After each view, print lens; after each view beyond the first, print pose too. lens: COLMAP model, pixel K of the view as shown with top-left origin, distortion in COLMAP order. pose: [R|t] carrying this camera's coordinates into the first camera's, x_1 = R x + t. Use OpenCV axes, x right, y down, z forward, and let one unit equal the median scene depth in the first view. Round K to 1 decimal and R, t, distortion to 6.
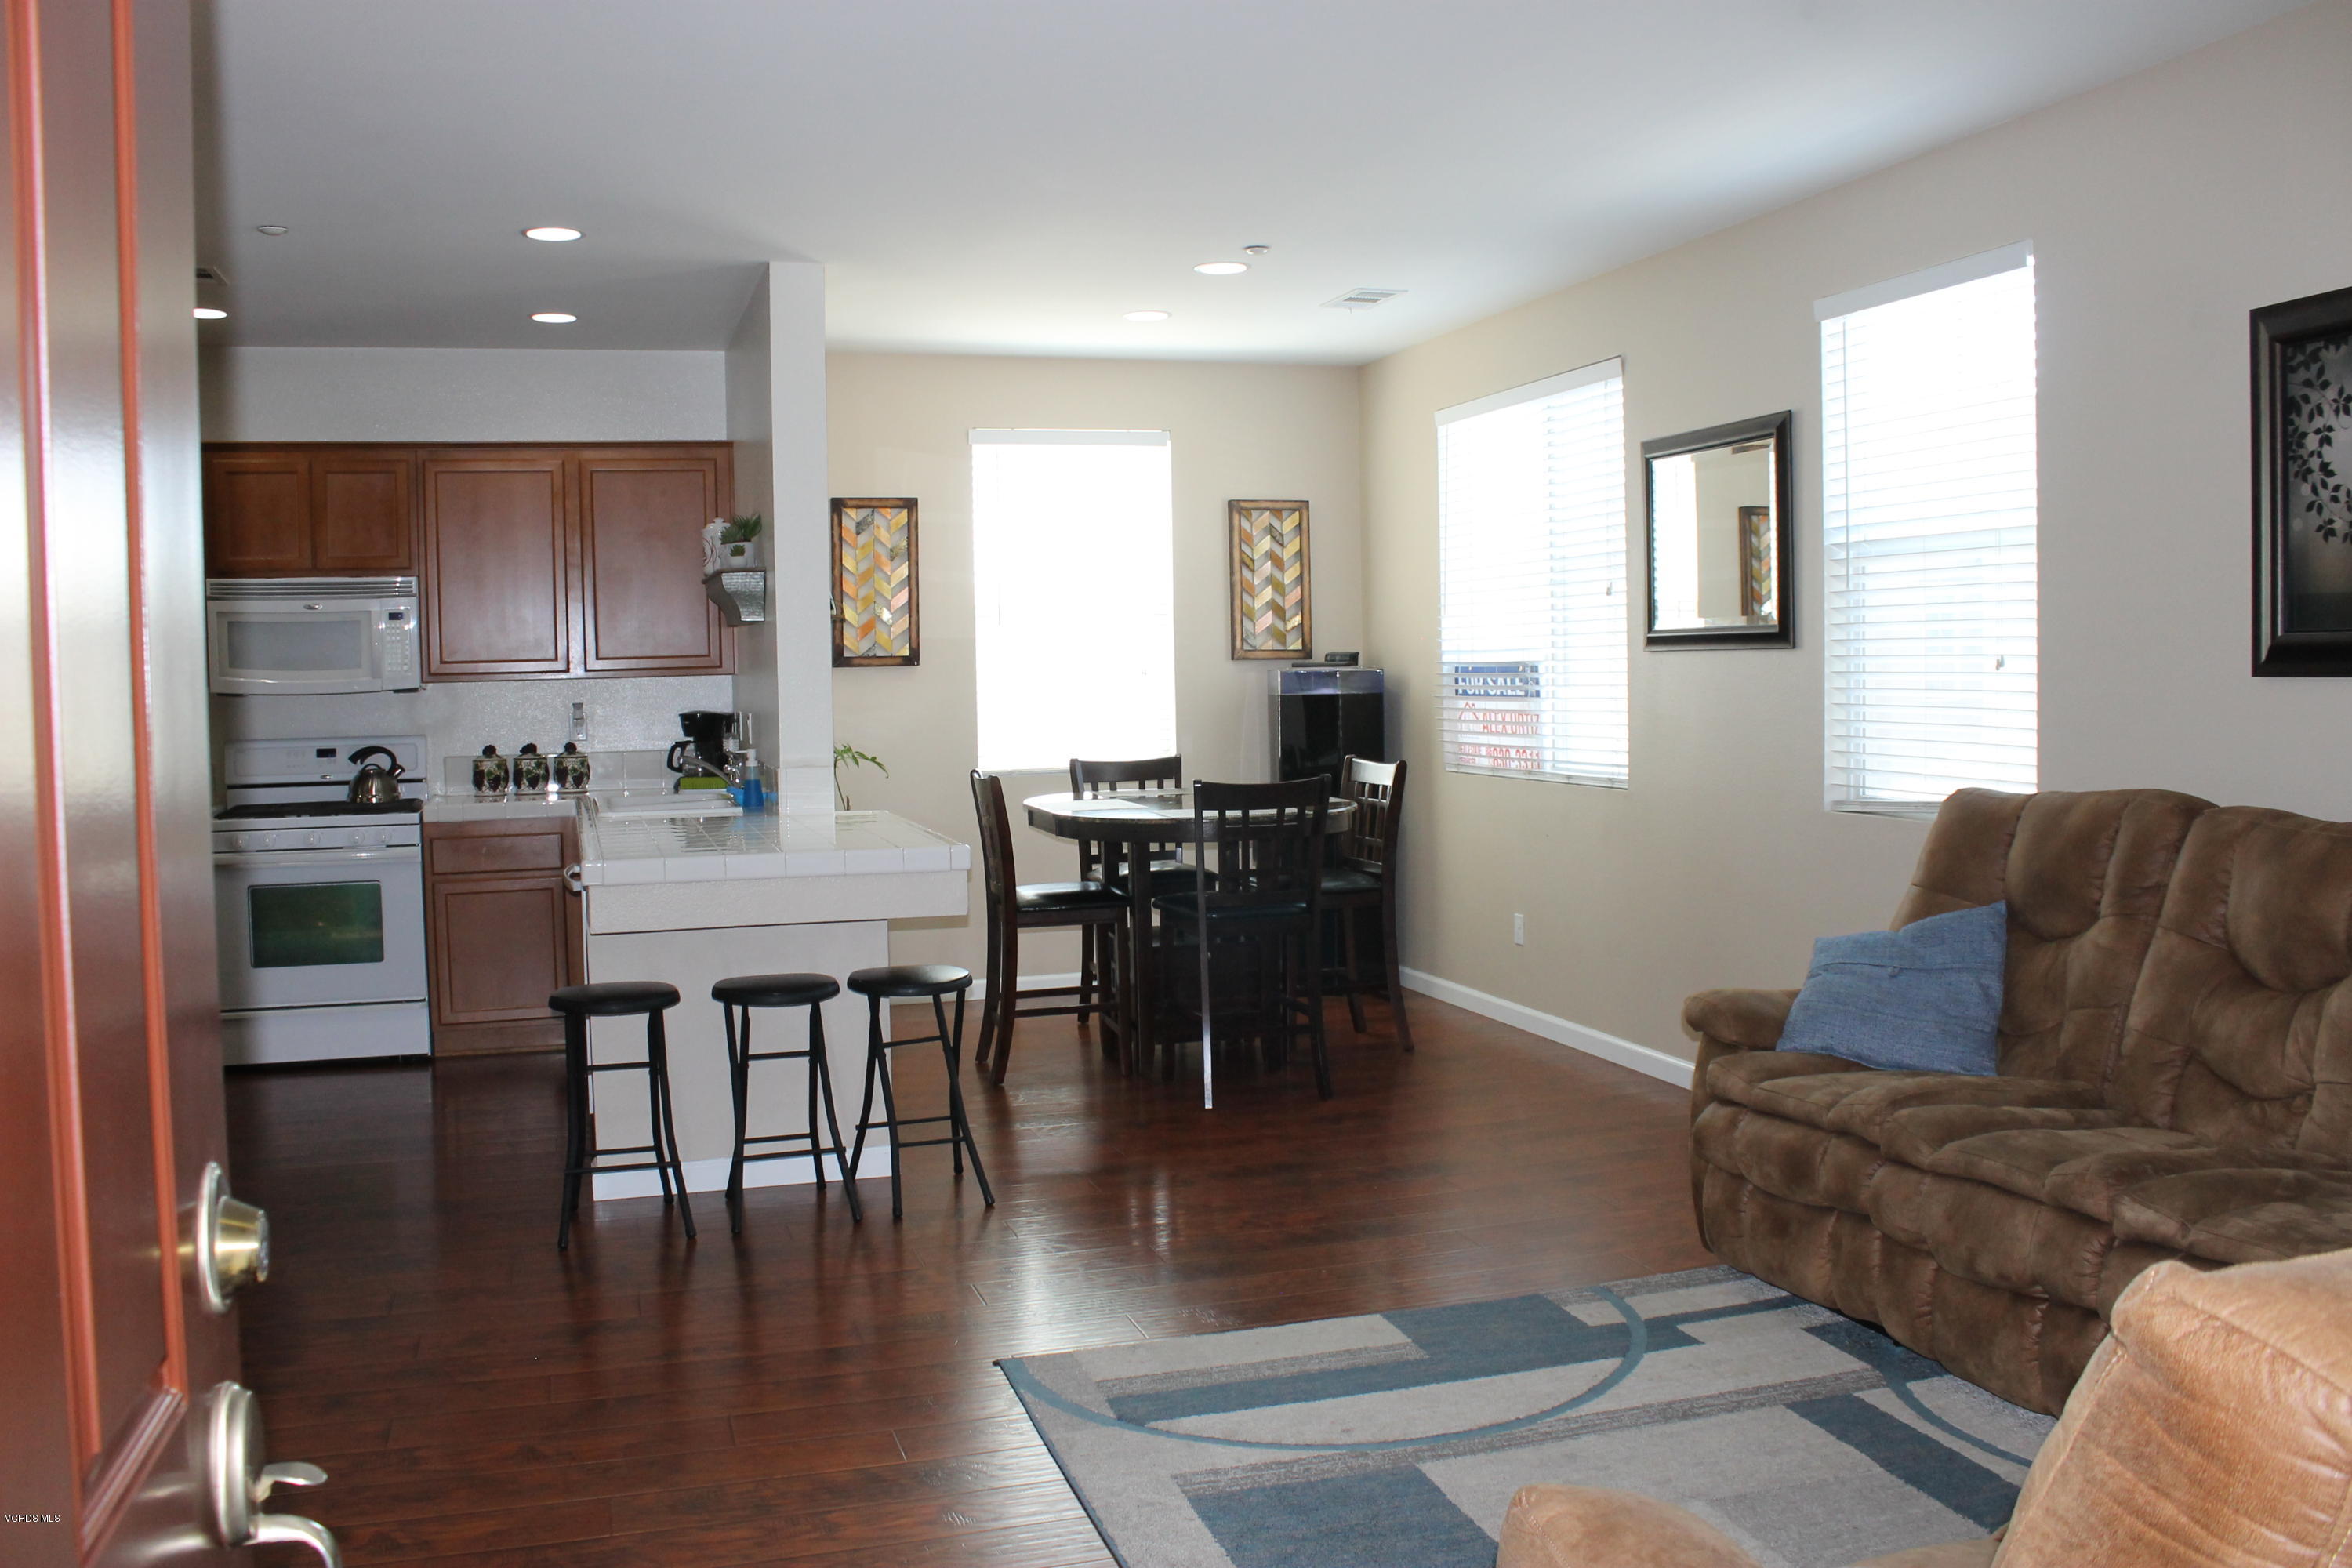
lens RADIAL K [[1957.5, 0, 1176.0], [0, 1957.5, 784.0], [0, 0, 1]] dist [-0.171136, 0.154549]
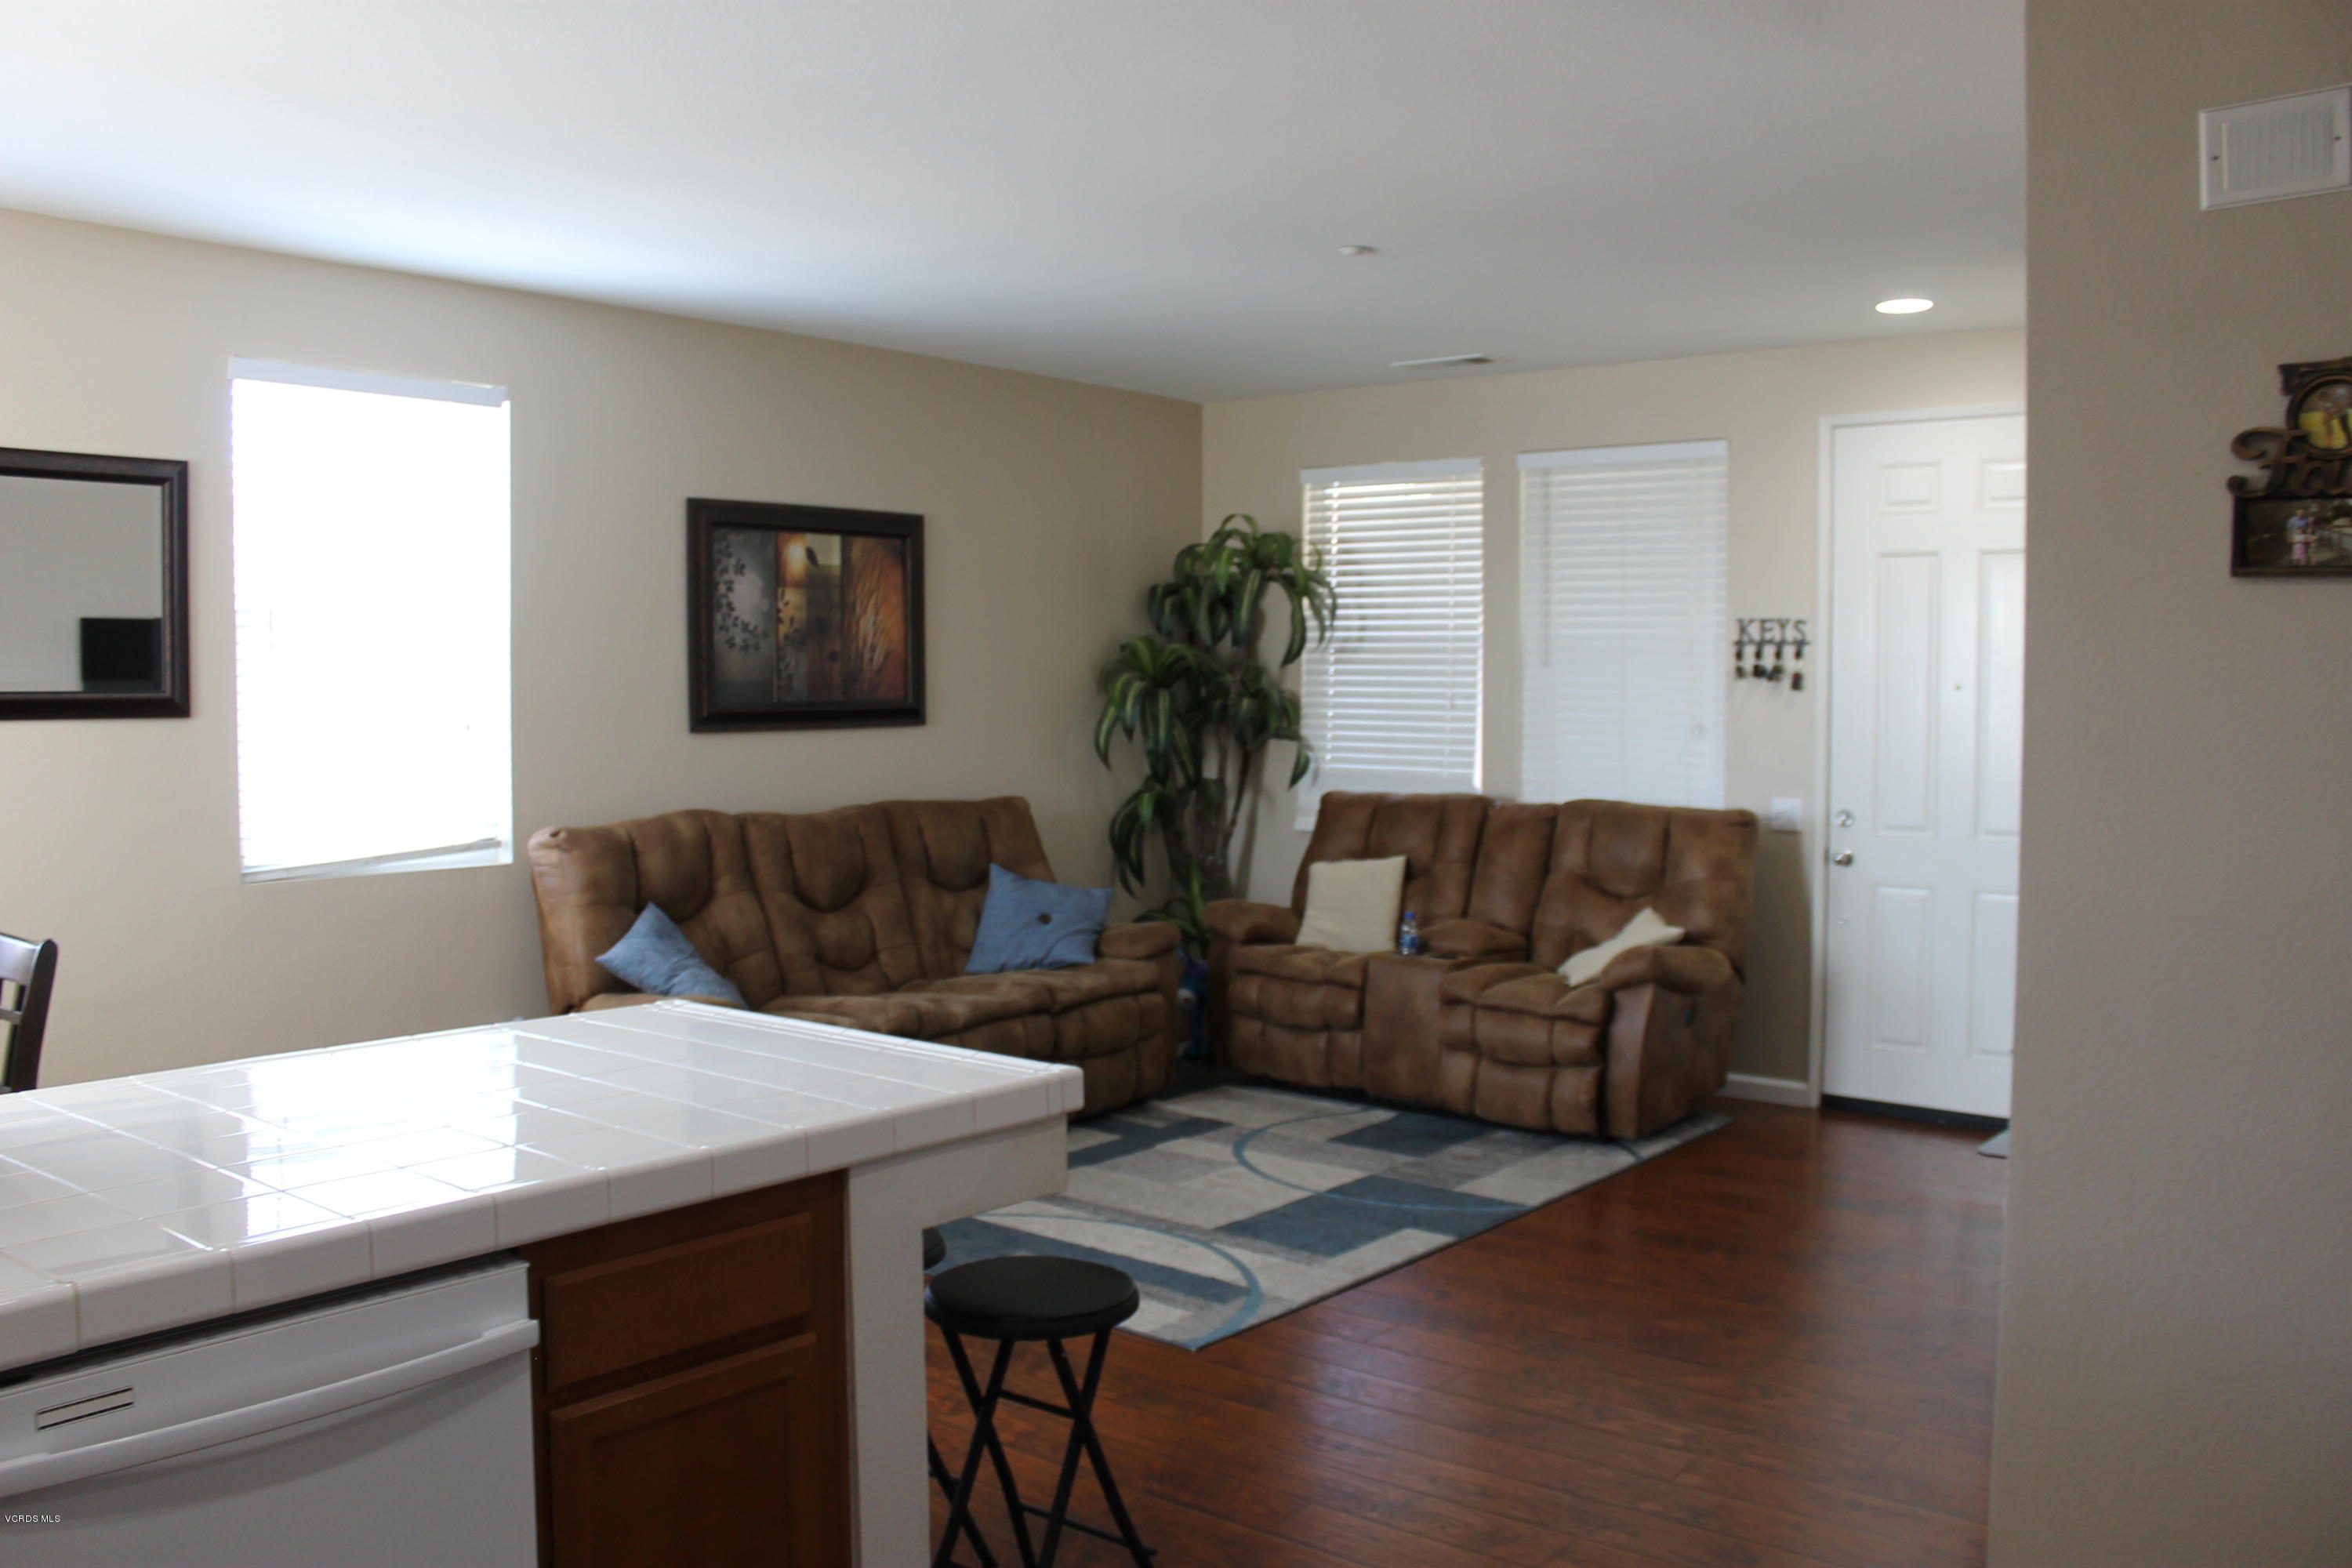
lens RADIAL K [[1957.5, 0, 1176.0], [0, 1957.5, 784.0], [0, 0, 1]] dist [-0.171136, 0.154549]
pose [[-0.552074, -0.025925, 0.833392, -0.566543], [0.057154, 0.995989, 0.068844, -0.059029], [-0.831834, 0.085638, -0.548378, 0.893141]]
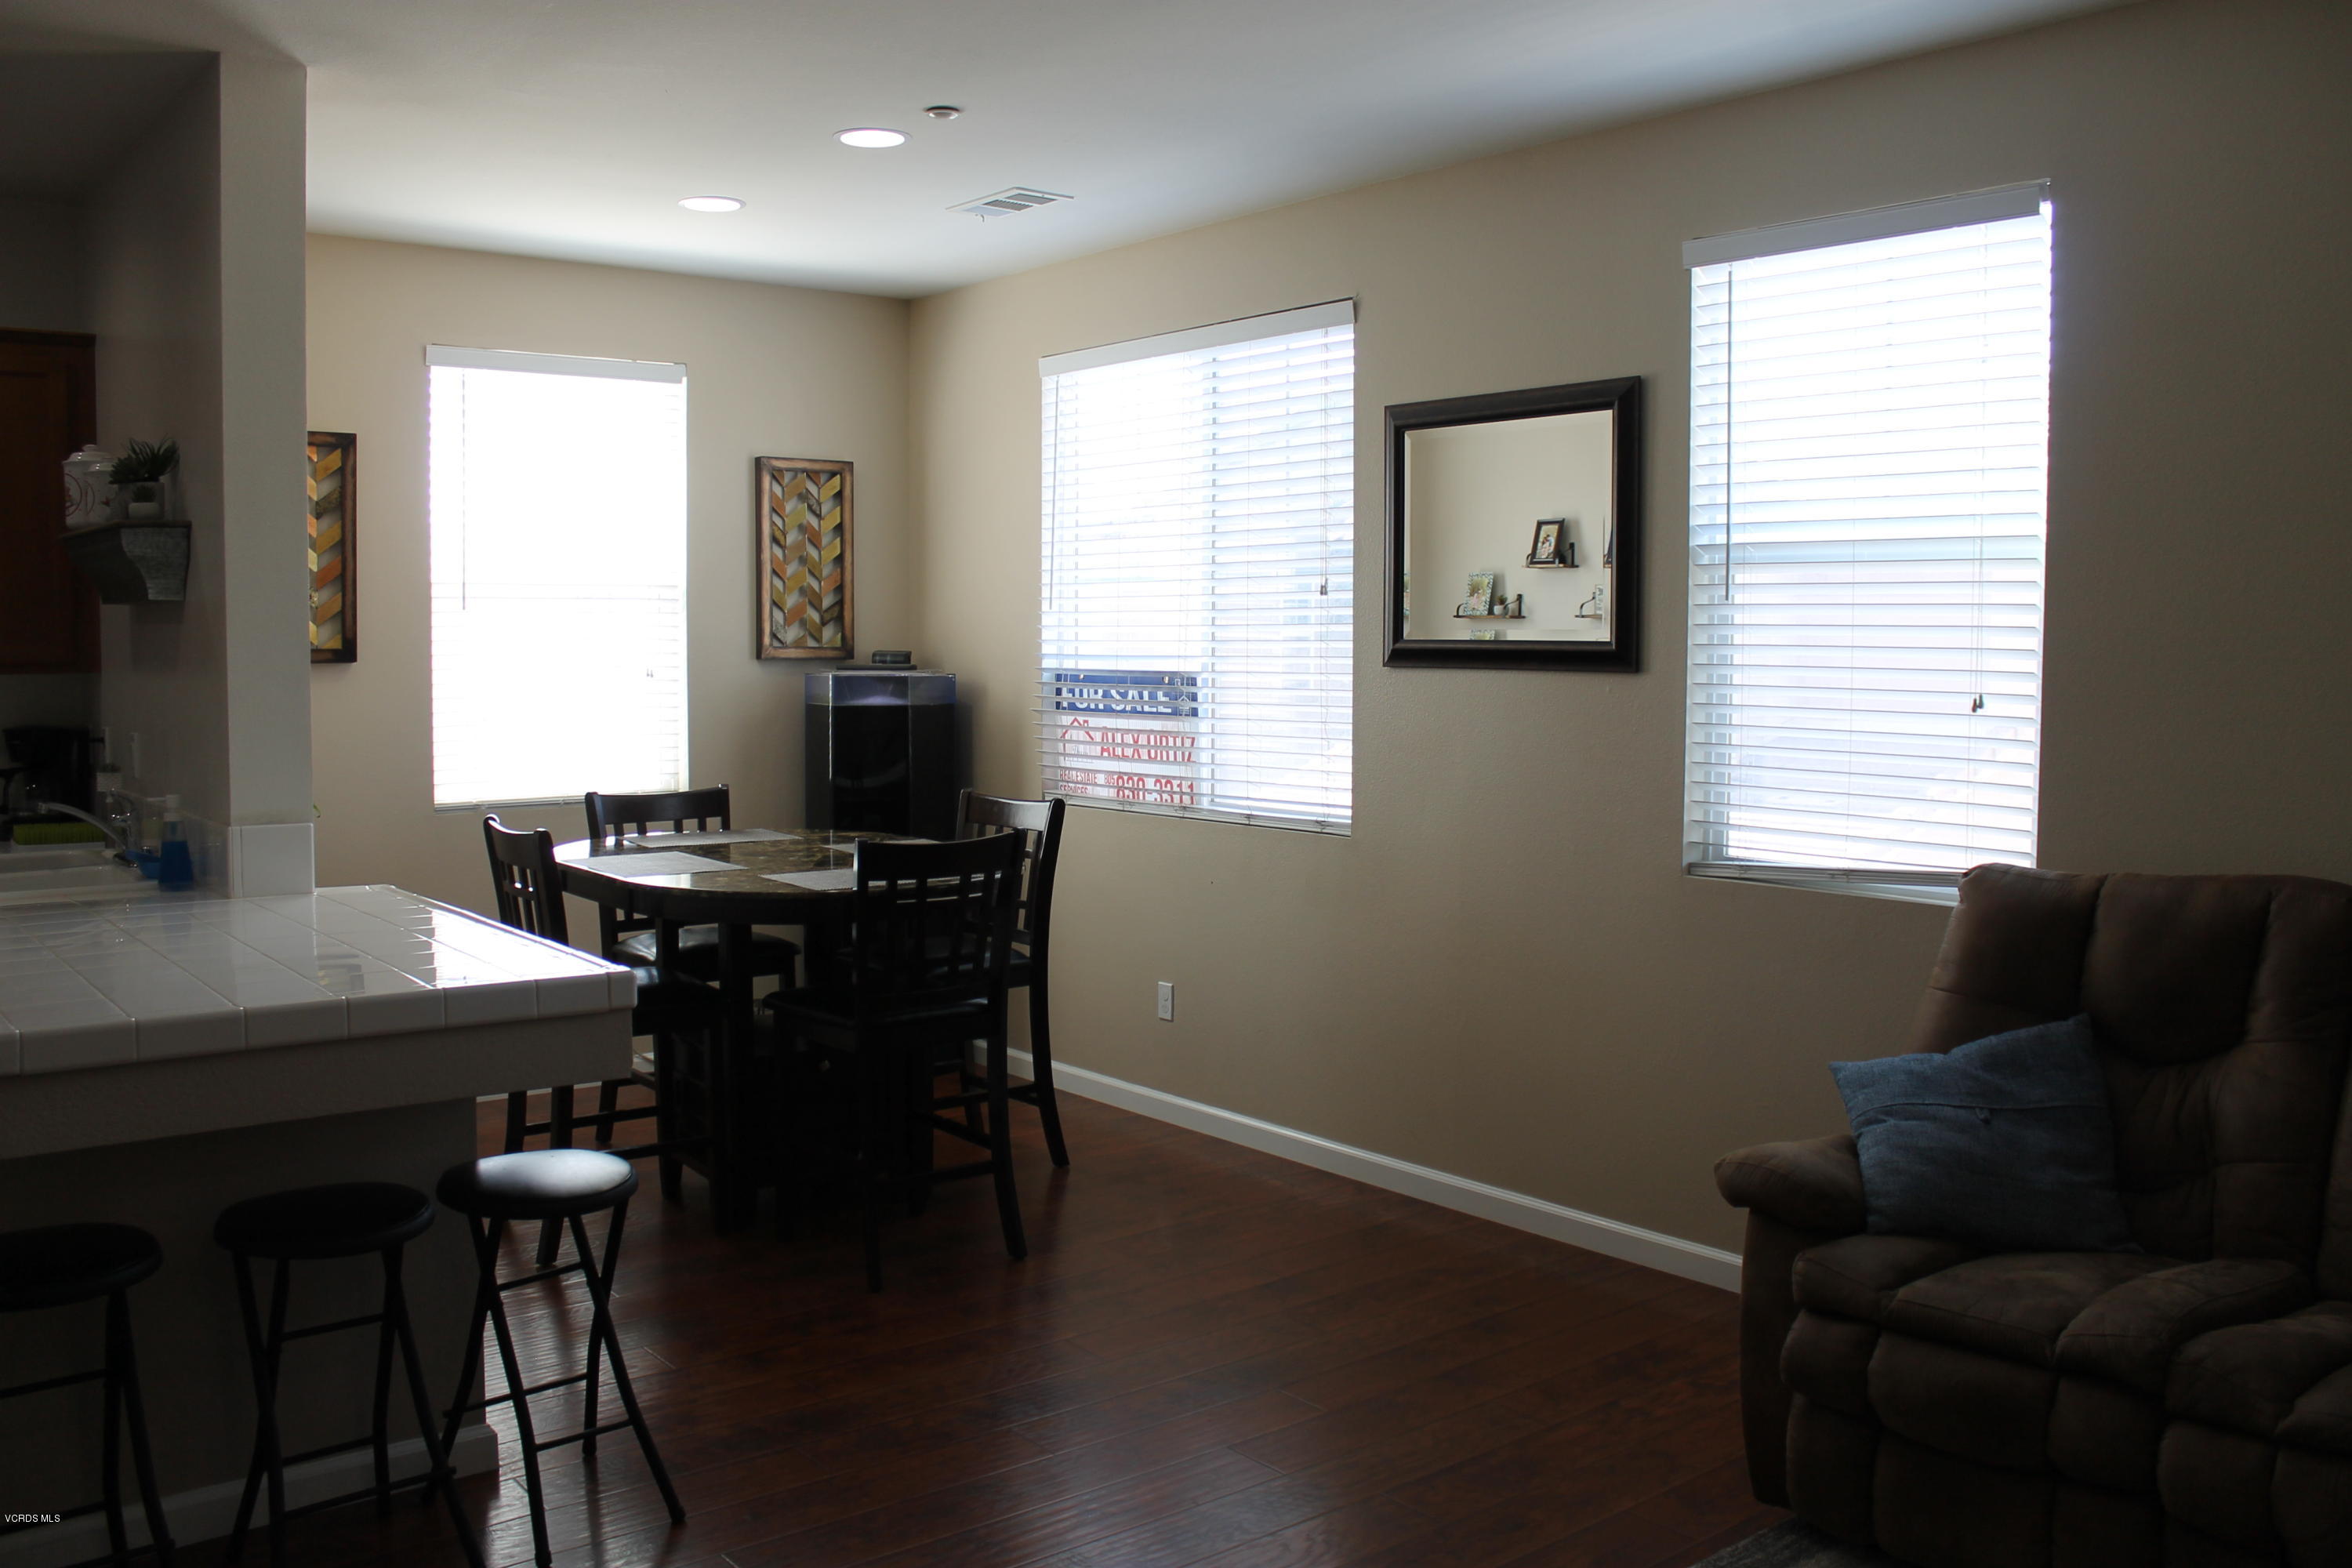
lens RADIAL K [[1957.5, 0, 1176.0], [0, 1957.5, 784.0], [0, 0, 1]] dist [-0.171136, 0.154549]
pose [[0.929766, -0.003957, 0.368130, -0.127016], [0.000064, 0.999944, 0.010587, -0.026201], [-0.368151, -0.009820, 0.929714, 0.255213]]
